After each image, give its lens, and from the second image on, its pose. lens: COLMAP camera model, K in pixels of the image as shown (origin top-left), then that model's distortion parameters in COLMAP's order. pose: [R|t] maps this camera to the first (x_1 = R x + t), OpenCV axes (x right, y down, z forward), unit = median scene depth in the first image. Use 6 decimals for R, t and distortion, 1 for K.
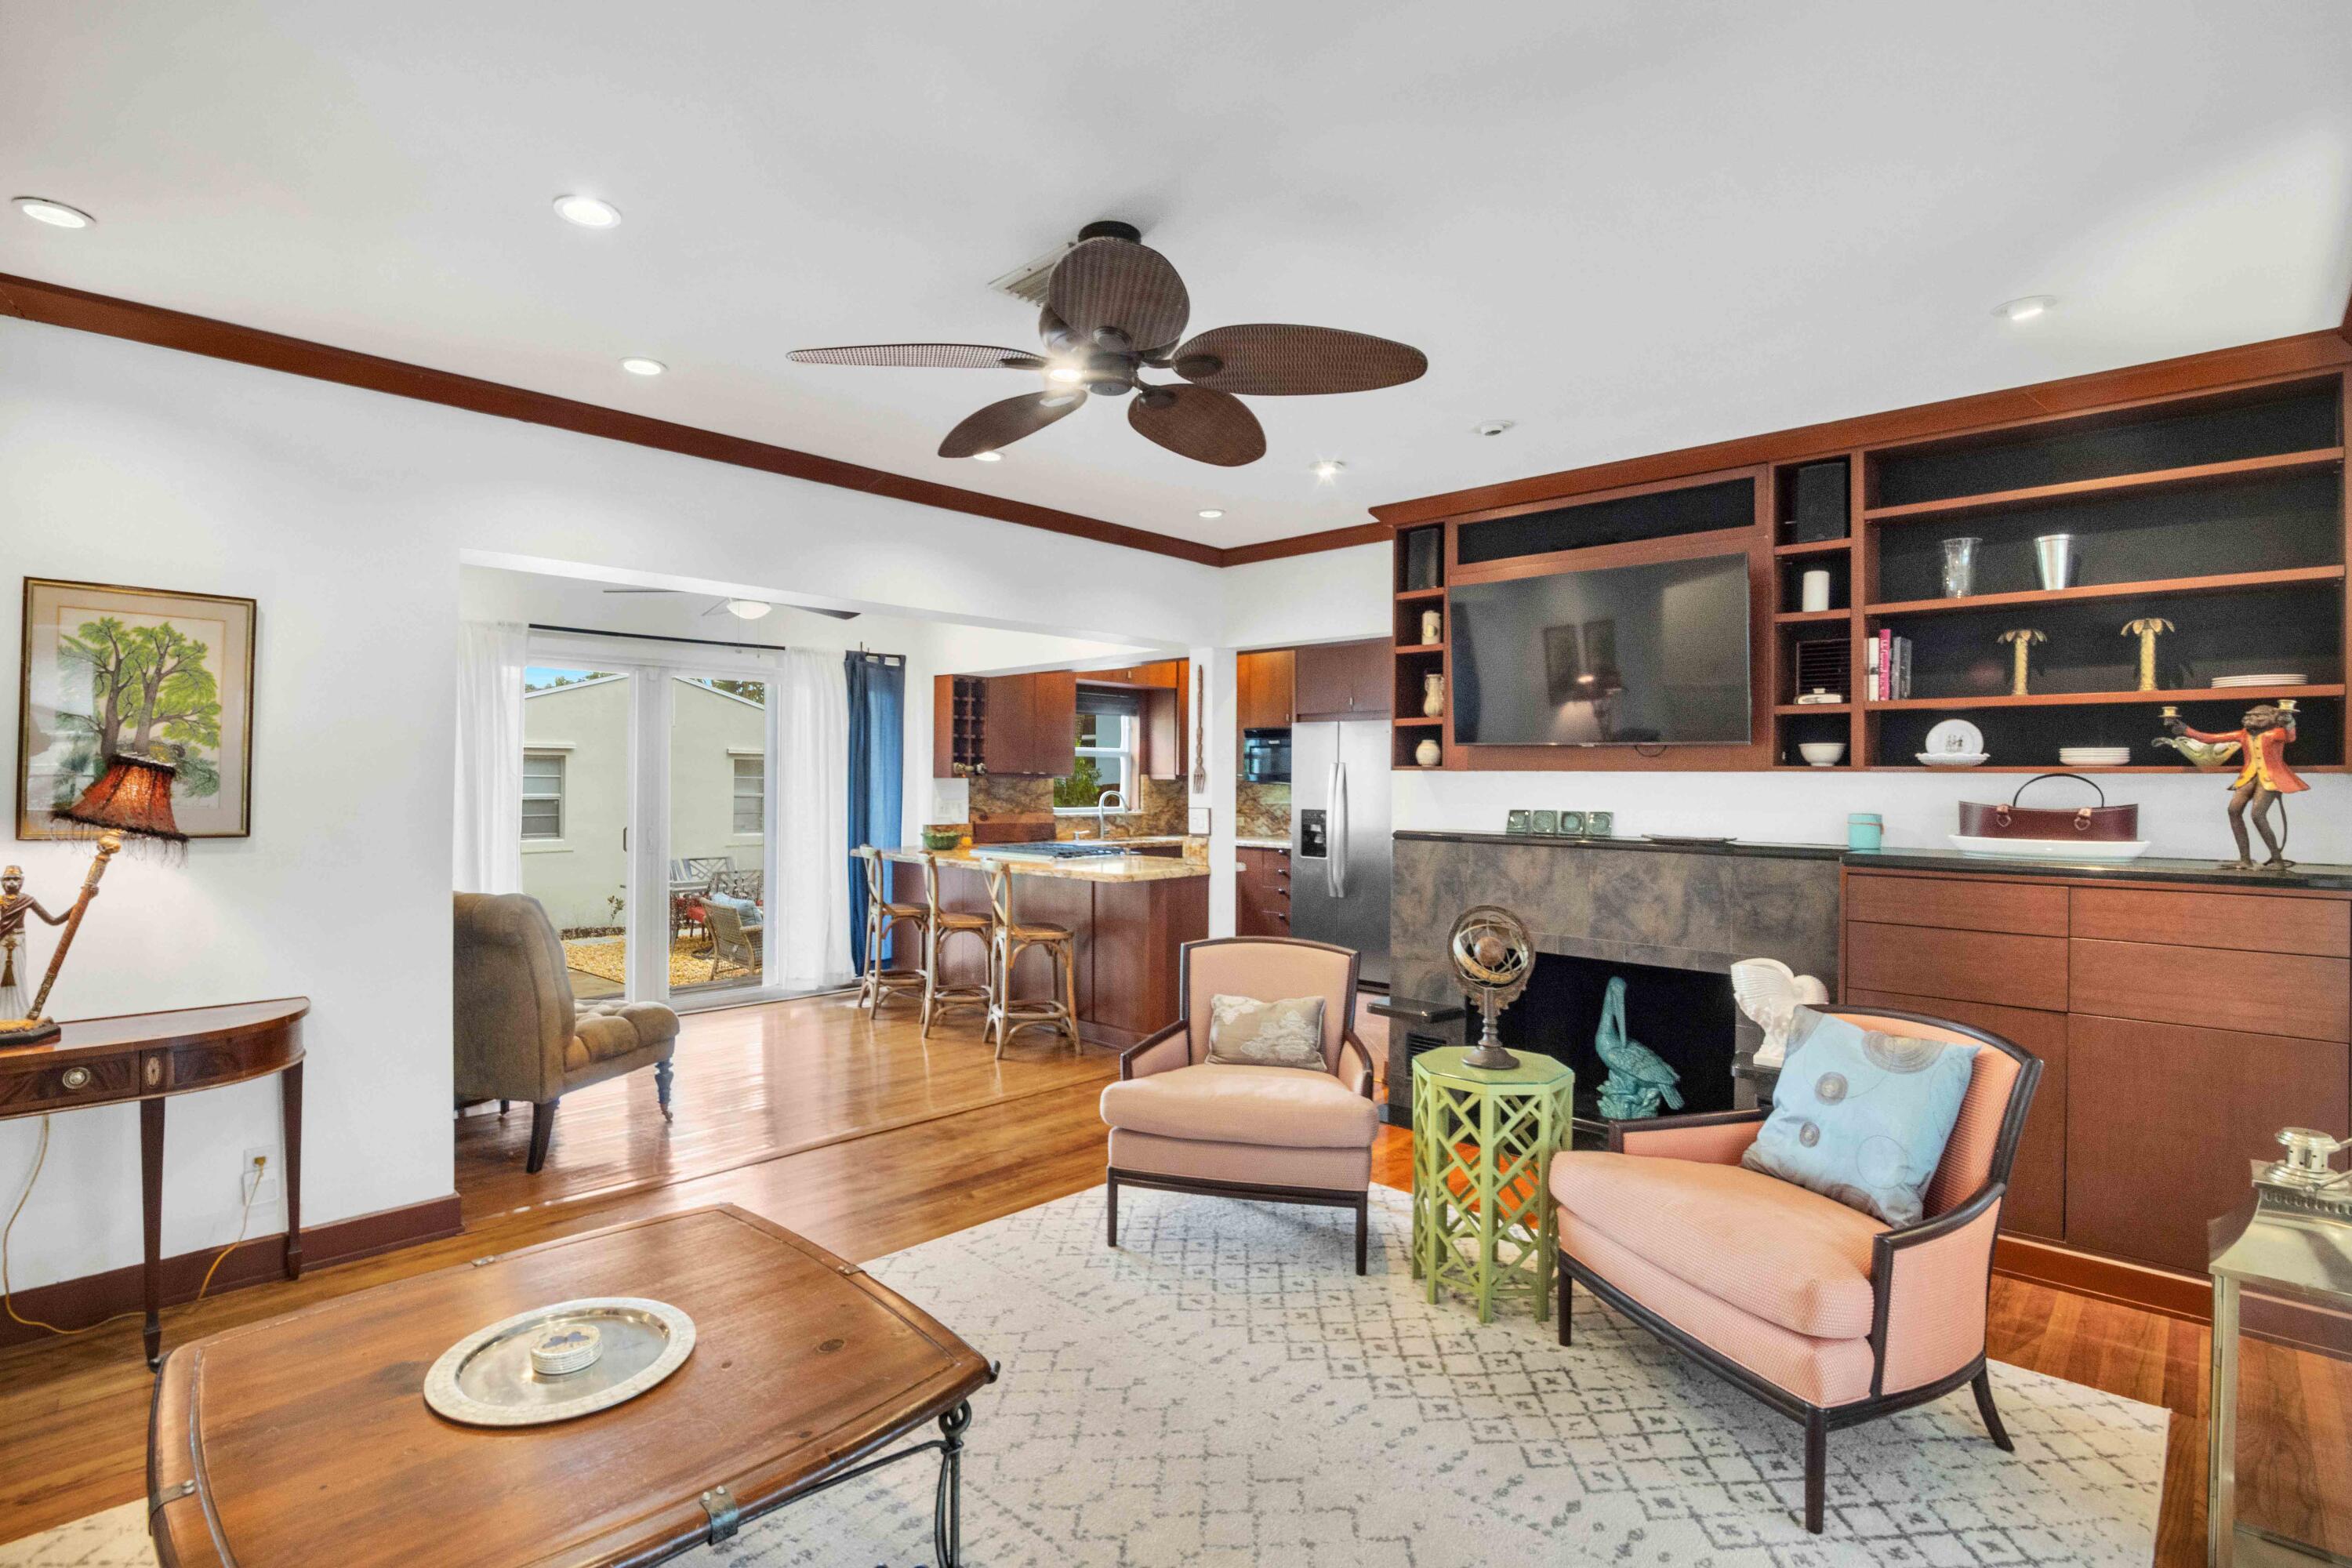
lens RADIAL K [[1144.3, 0, 1174.1], [0, 1144.3, 754.2], [0, 0, 1]] dist [-0.029331, 0.000766]
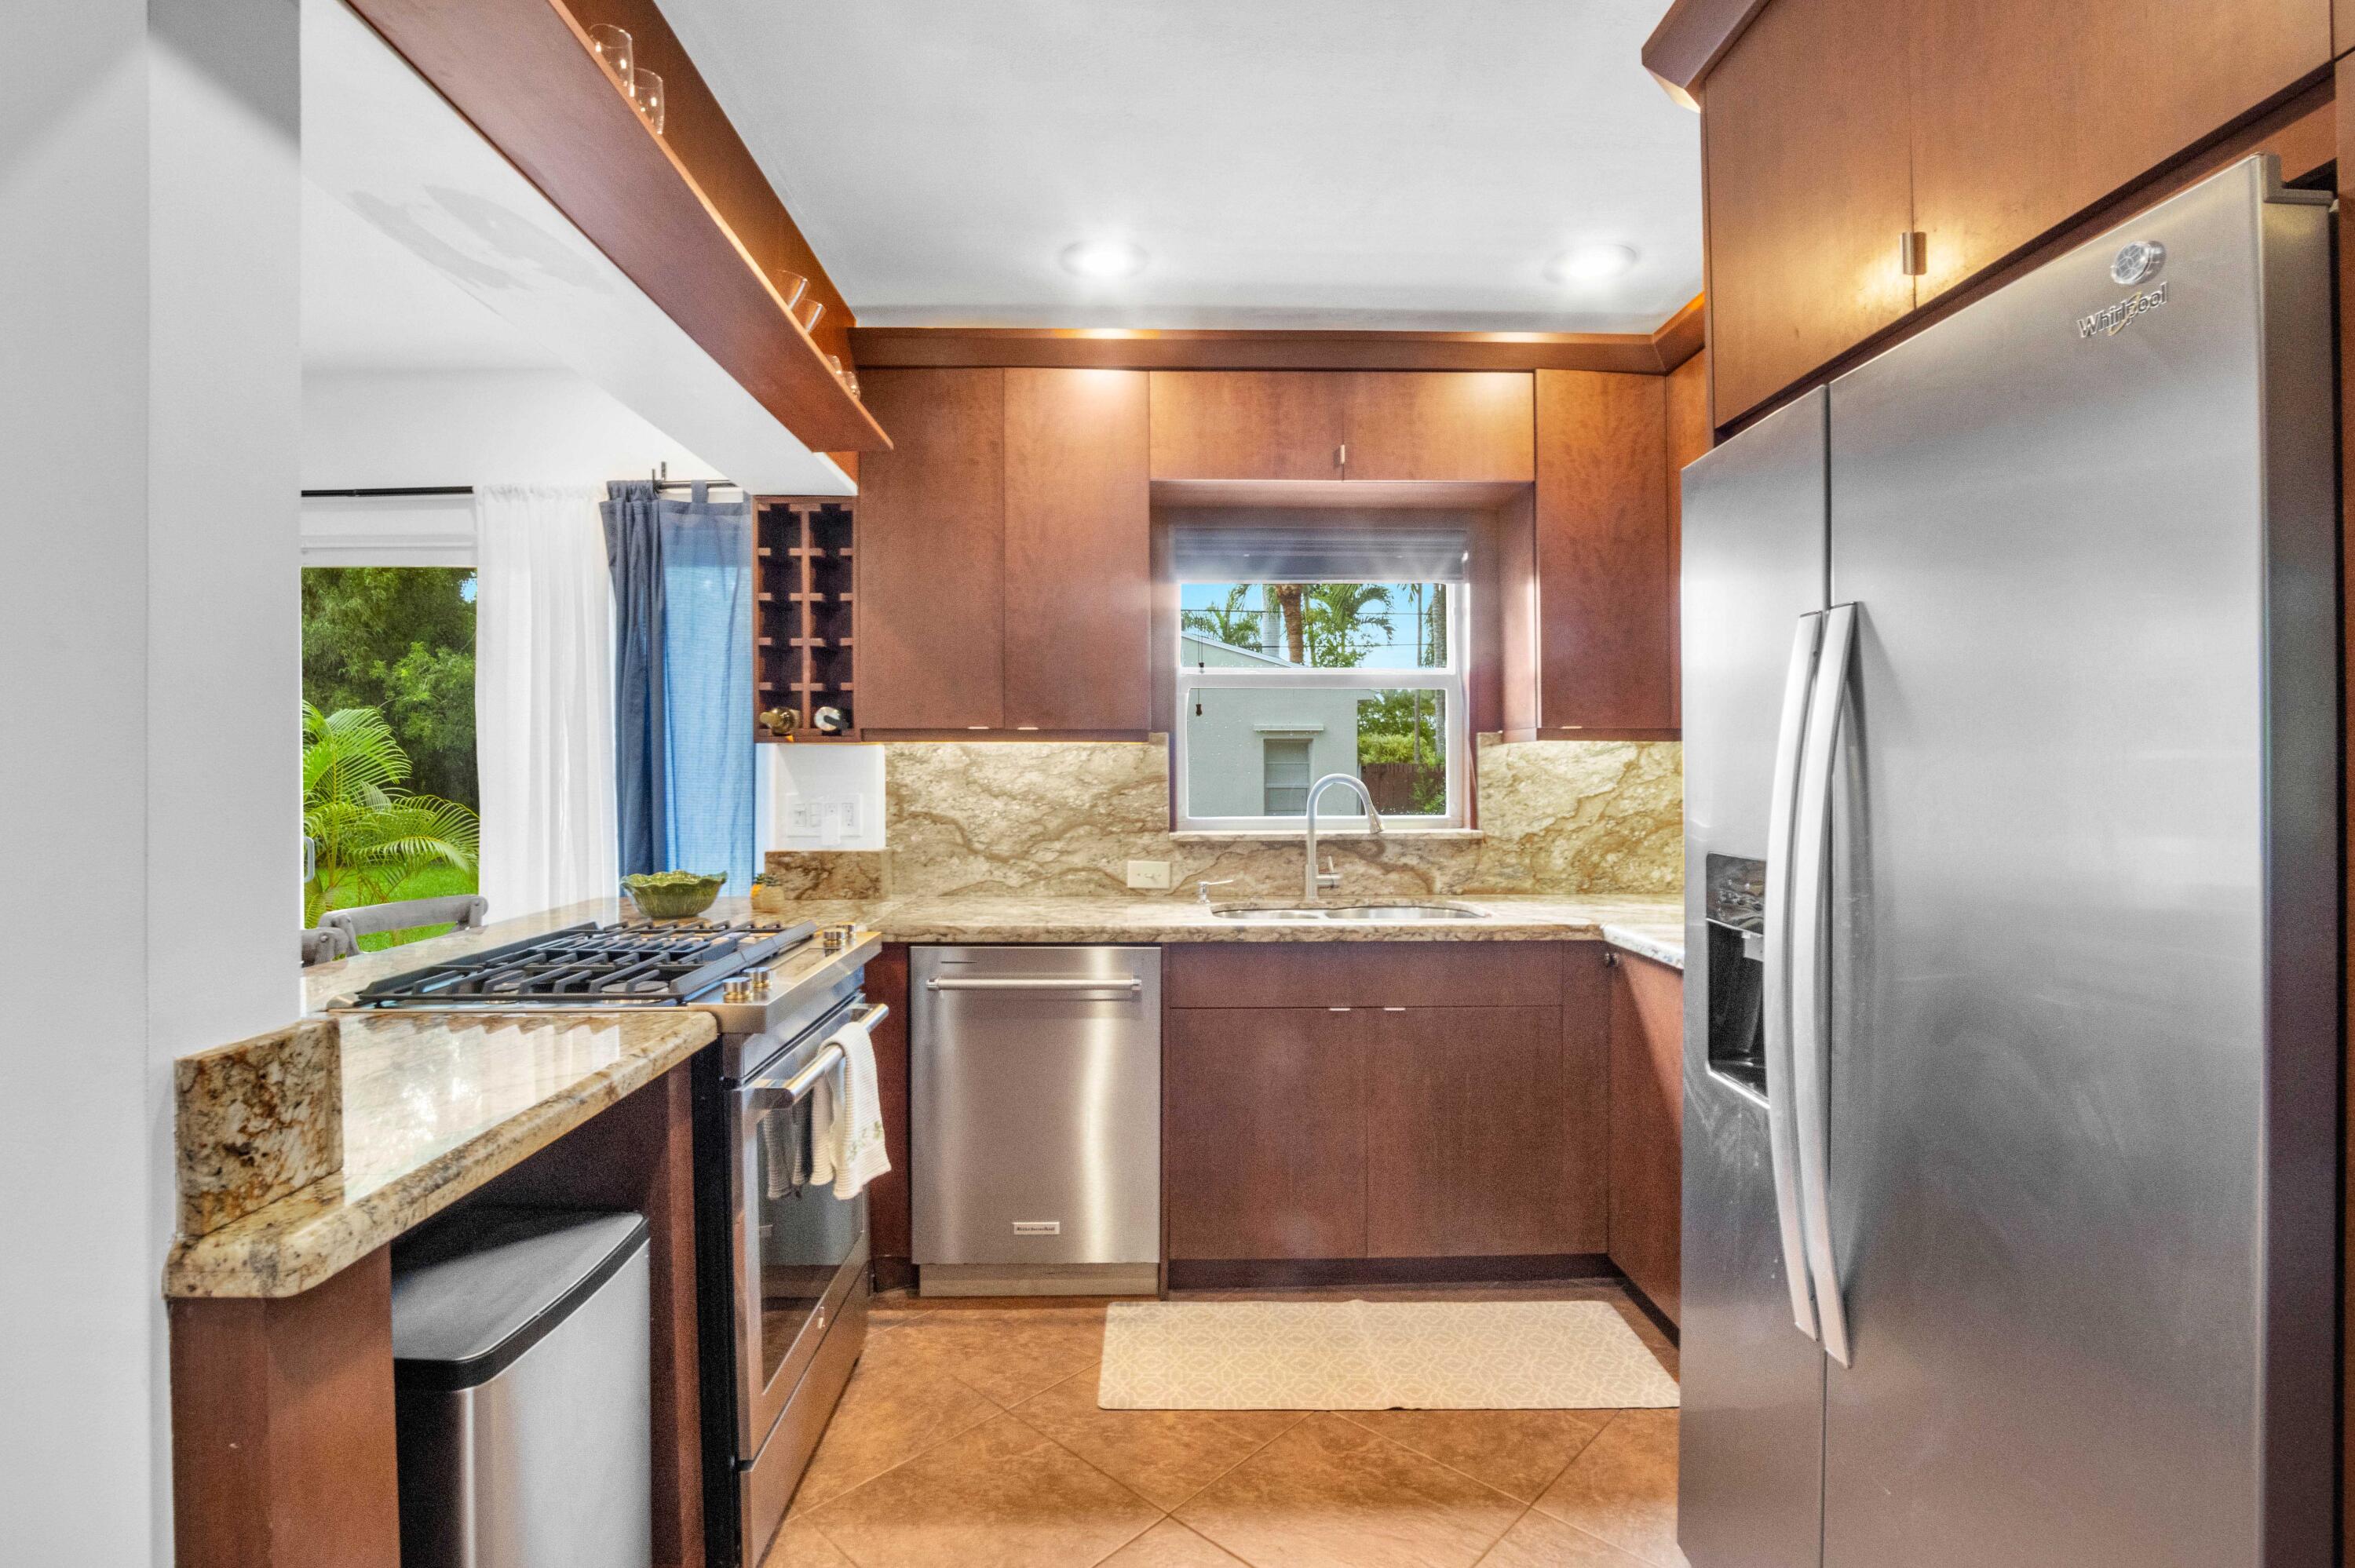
lens RADIAL K [[1129.8, 0, 1135.2], [0, 1129.8, 765.7], [0, 0, 1]] dist [-0.026848, 0.000680]
pose [[0.695073, -0.009864, -0.718871, 0.195360], [0.025905, 0.999600, 0.011331, 0.027494], [0.718472, -0.026498, 0.695051, 0.811261]]
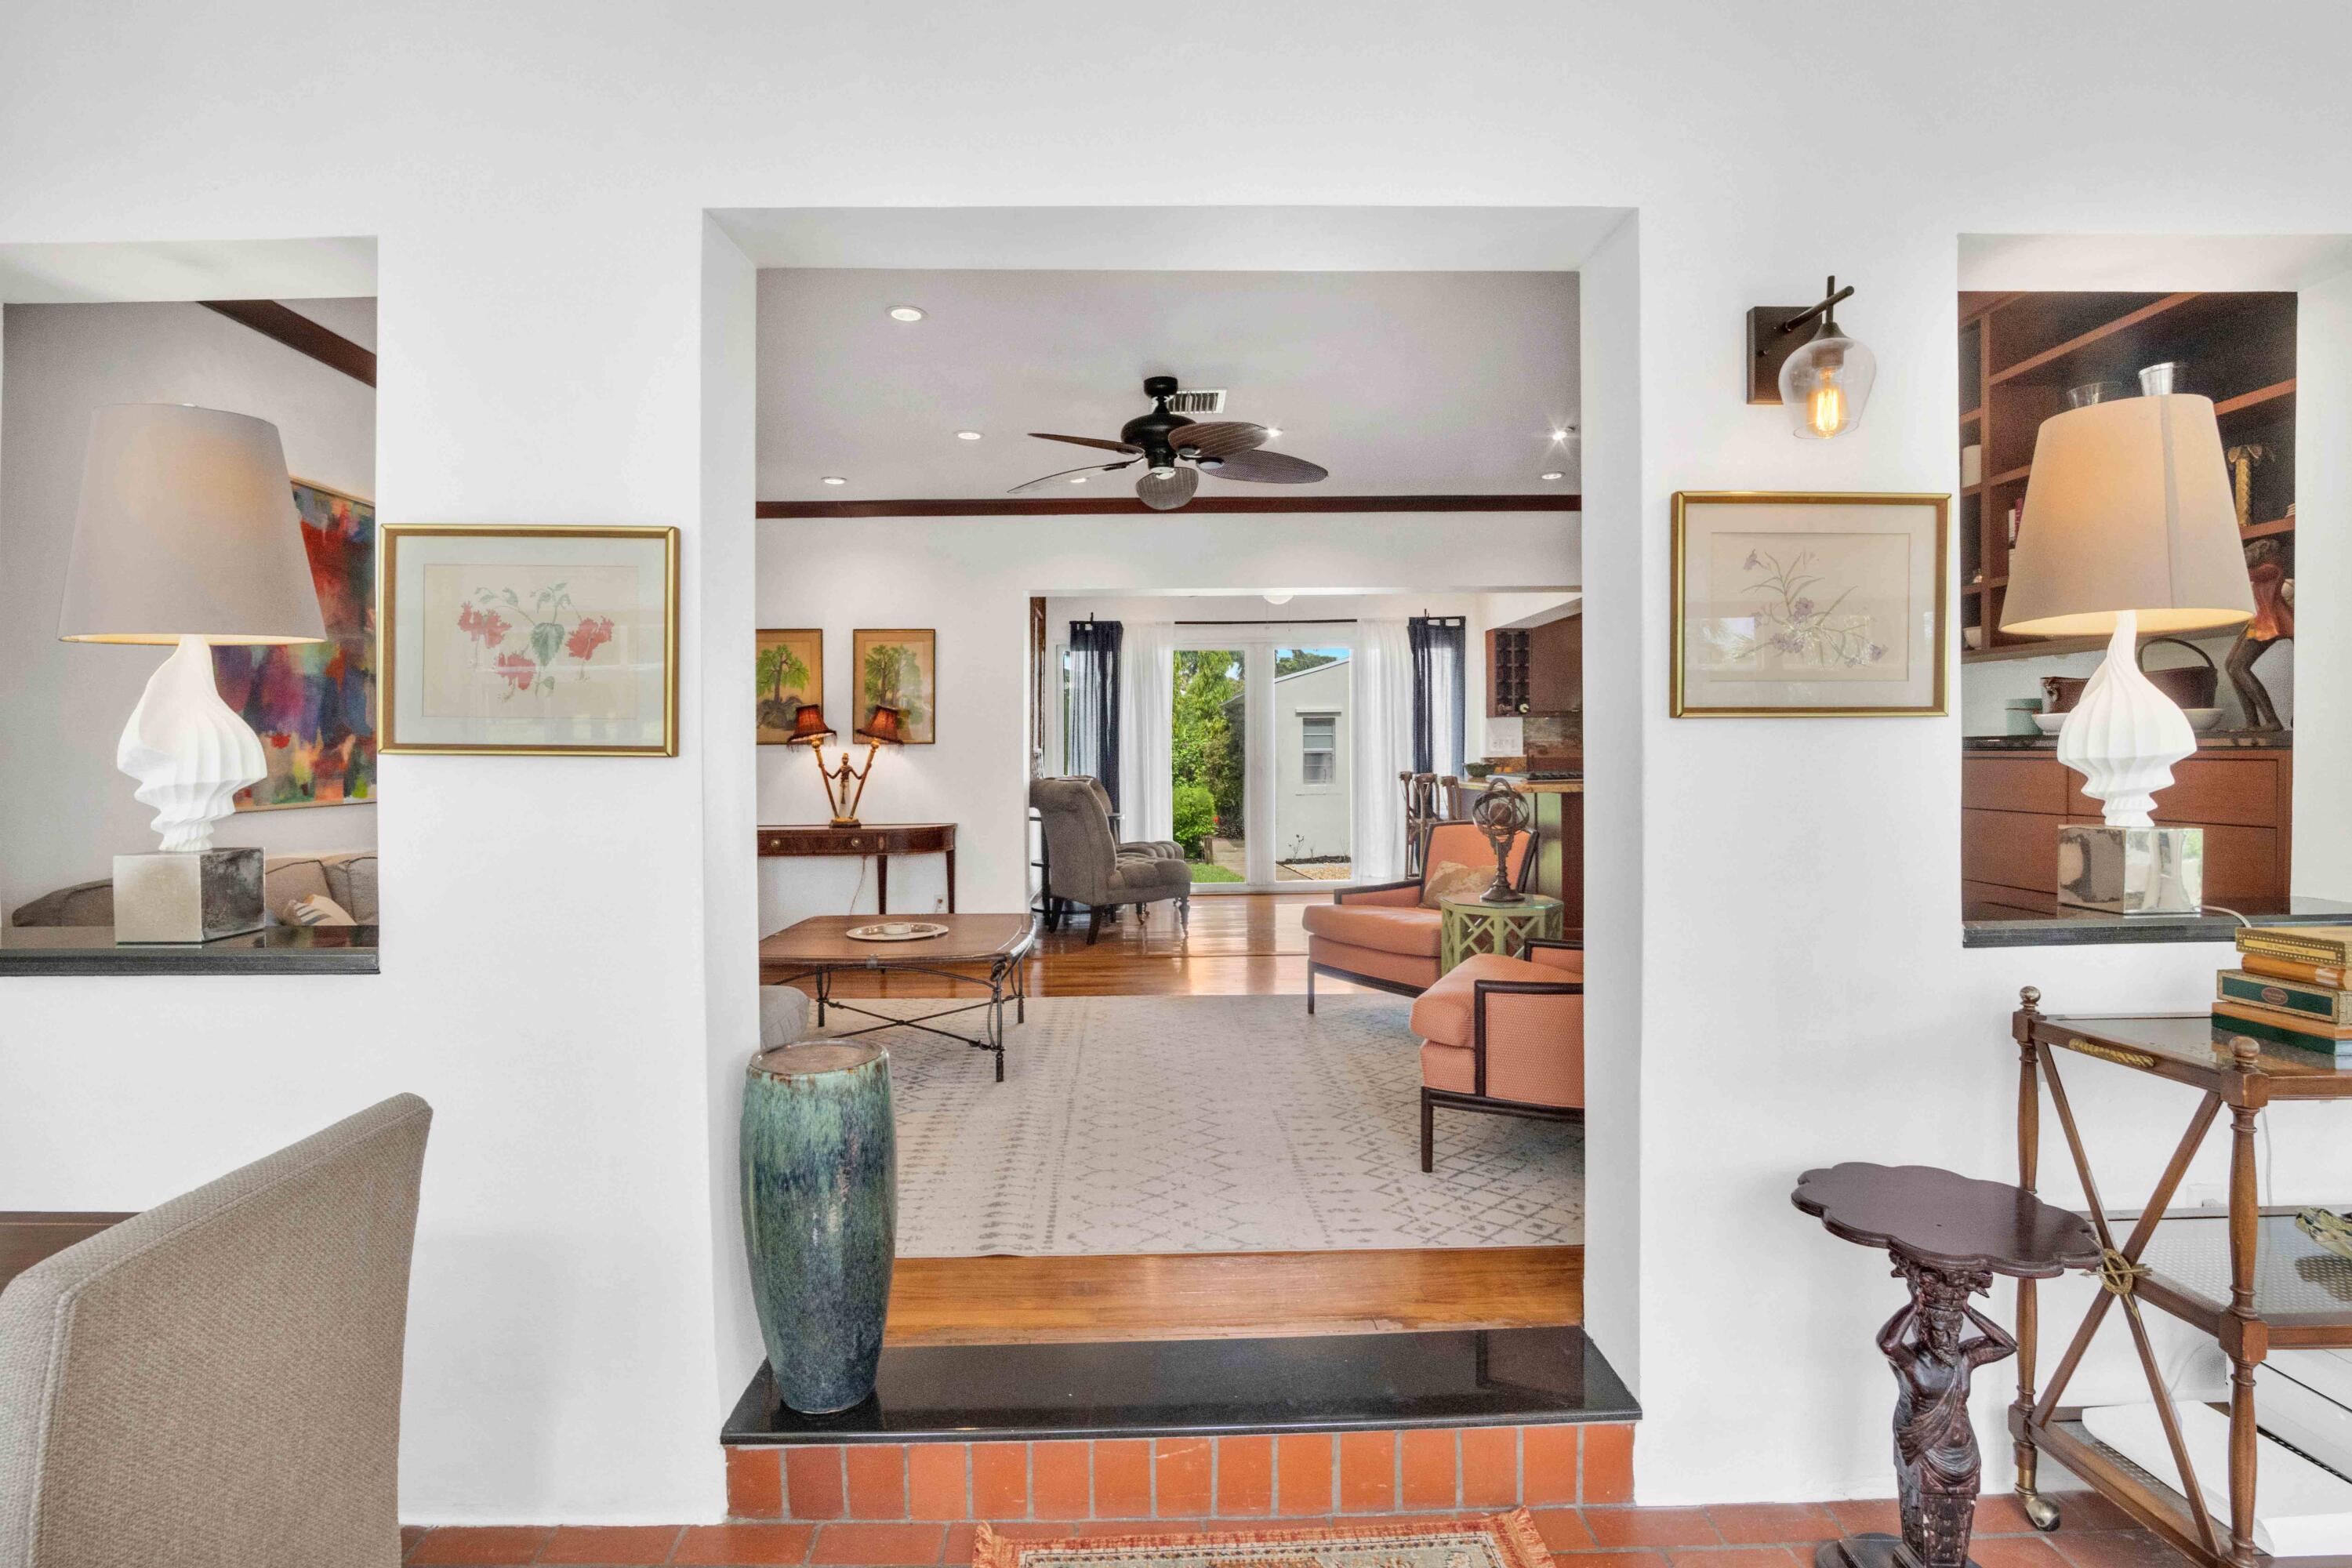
lens RADIAL K [[1128.6, 0, 1133.8], [0, 1128.6, 765.7], [0, 0, 1]] dist [-0.026848, 0.000680]
pose [[0.698248, -0.005583, -0.715834, 0.373283], [0.033097, 0.999152, 0.024492, 0.030342], [0.715091, -0.040793, 0.697840, -0.078566]]
